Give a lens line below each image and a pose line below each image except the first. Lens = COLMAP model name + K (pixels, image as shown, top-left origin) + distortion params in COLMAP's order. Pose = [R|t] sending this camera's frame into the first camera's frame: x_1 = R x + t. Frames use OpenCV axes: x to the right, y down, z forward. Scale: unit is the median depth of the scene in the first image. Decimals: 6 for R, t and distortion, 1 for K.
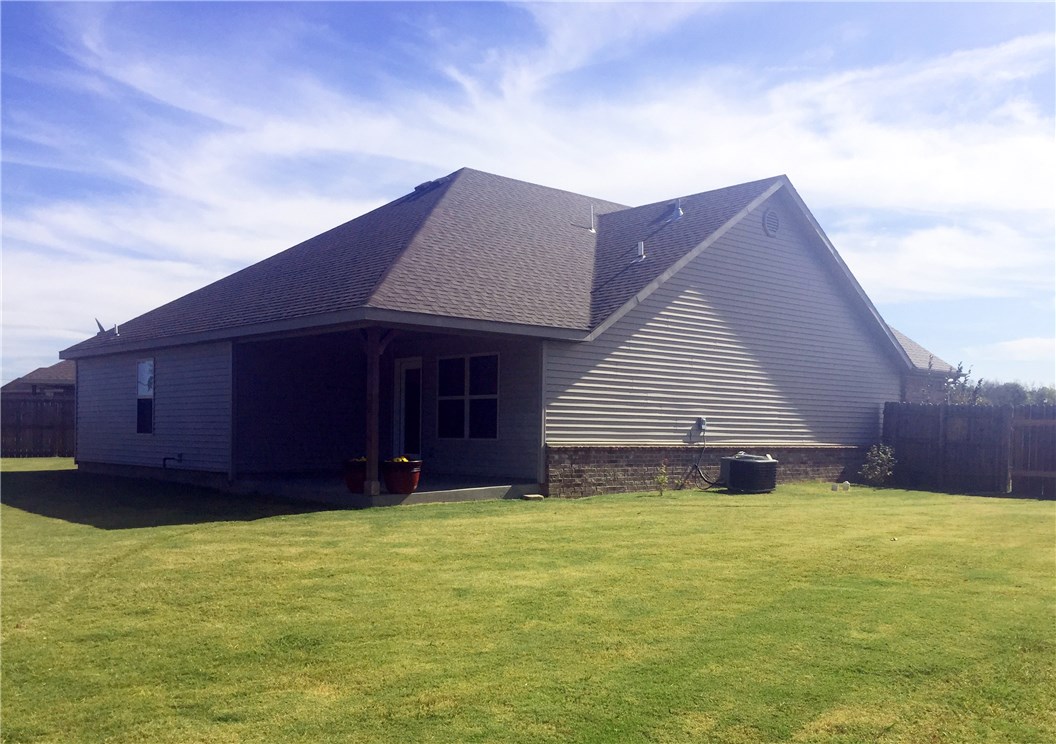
lens RADIAL K [[1079.8, 0, 593.5], [0, 1079.8, 372.6], [0, 0, 1]] dist [-0.291824, -0.008752]
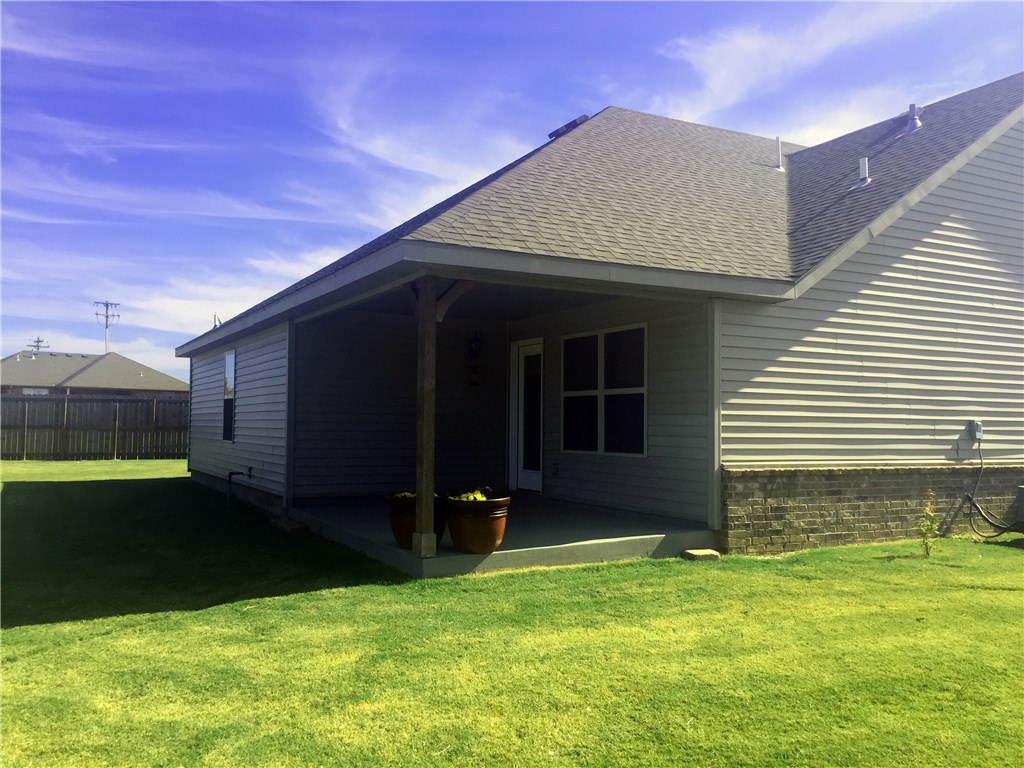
lens RADIAL K [[872.1, 0, 512.0], [0, 872.1, 384.0], [0, 0, 1]] dist [0.071237, -0.004845]
pose [[0.962768, -0.014084, -0.269961, -0.022486], [0.016547, 0.999840, 0.006852, 0.013379], [0.269821, -0.011064, 0.962847, 0.459832]]
